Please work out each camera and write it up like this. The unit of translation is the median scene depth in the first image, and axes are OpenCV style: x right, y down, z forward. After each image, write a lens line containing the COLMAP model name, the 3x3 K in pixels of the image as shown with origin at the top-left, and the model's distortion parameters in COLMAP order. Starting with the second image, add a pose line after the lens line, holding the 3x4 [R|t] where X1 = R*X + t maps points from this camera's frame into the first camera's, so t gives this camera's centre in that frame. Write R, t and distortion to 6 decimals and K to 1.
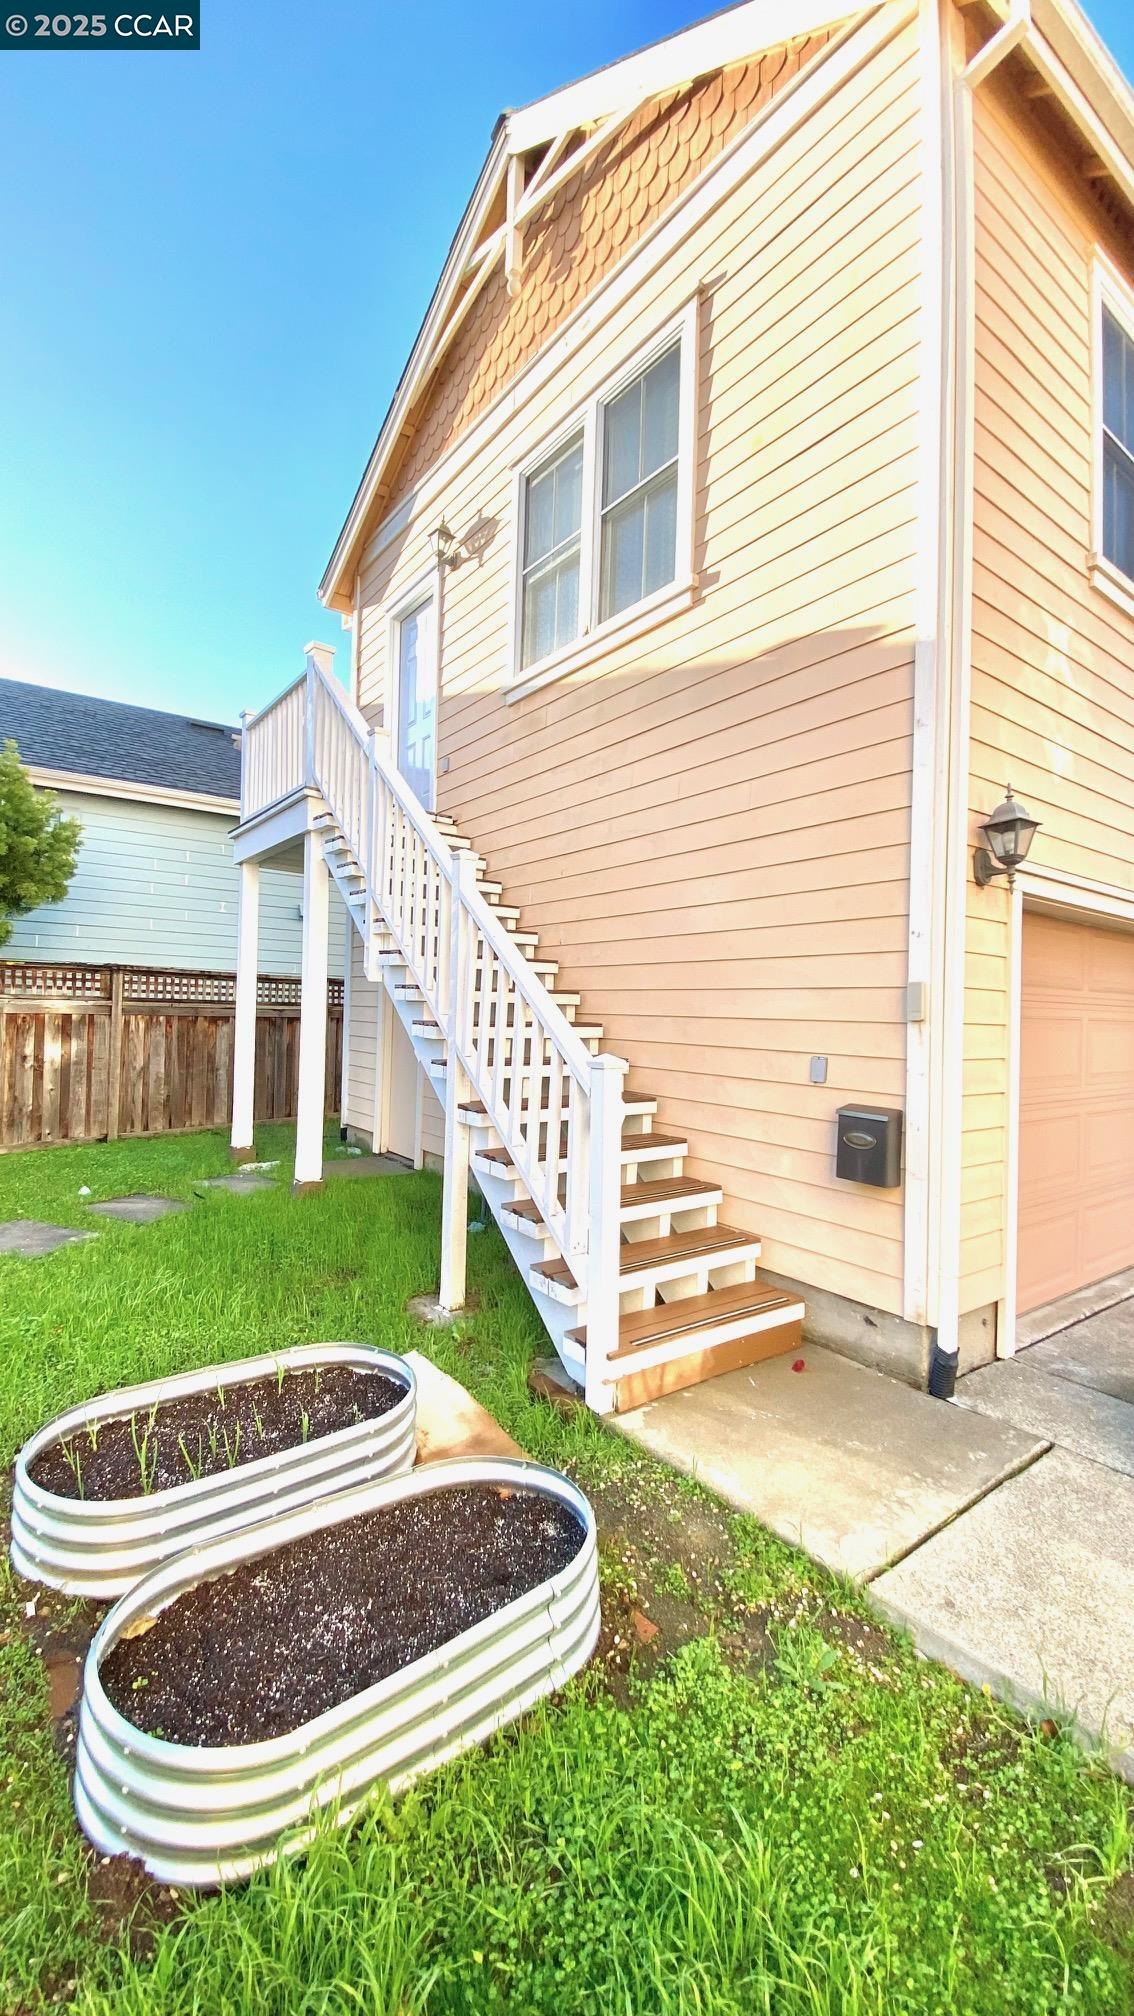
lens RADIAL K [[813.4, 0, 566.8], [0, 813.4, 997.1], [0, 0, 1]] dist [0.018892, -0.020796]
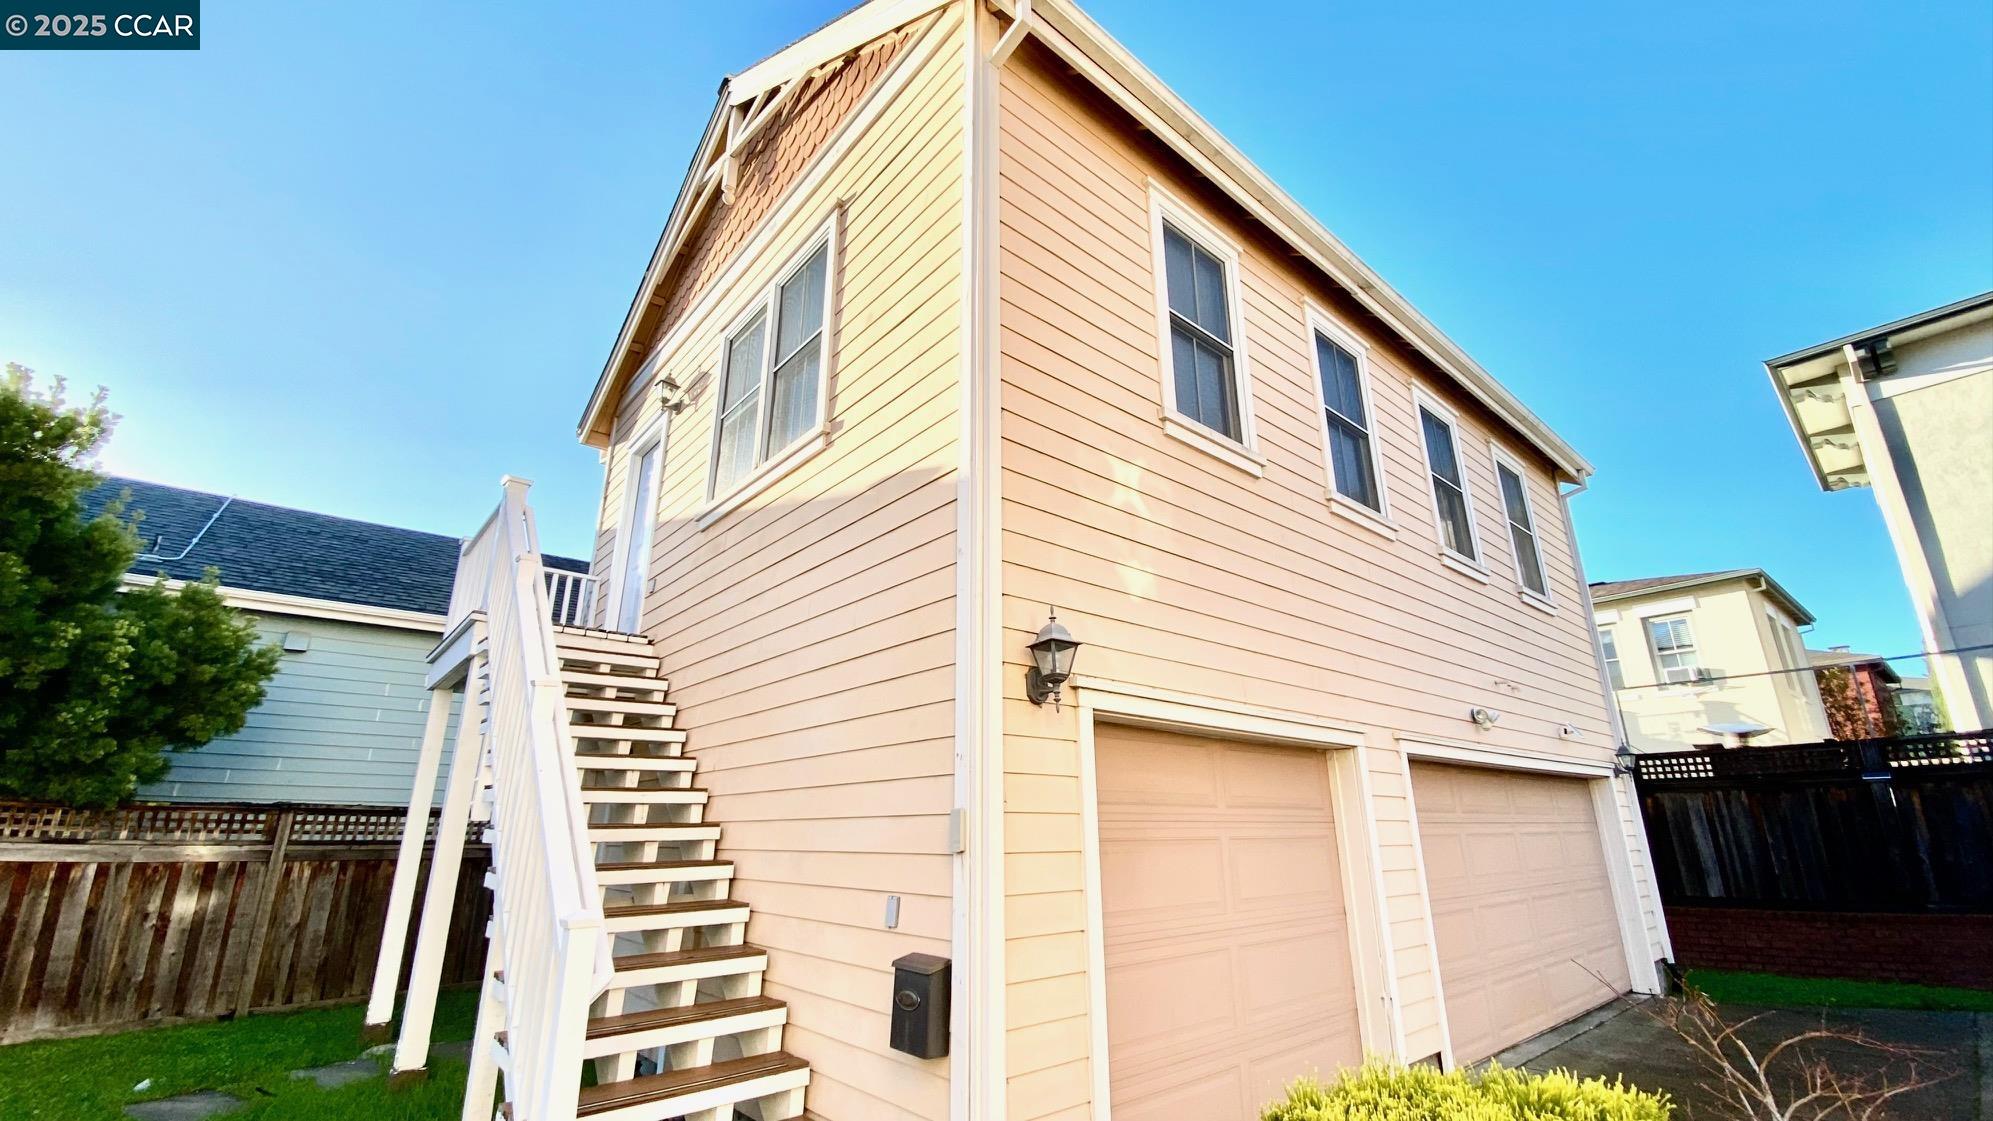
lens RADIAL K [[811.3, 0, 994.9], [0, 811.3, 558.5], [0, 0, 1]] dist [0.033266, -0.026887]
pose [[0.997134, -0.006758, 0.075348, 0.199662], [0.028955, 0.954252, -0.297597, -0.006606], [-0.069890, 0.298926, 0.951713, -0.000046]]
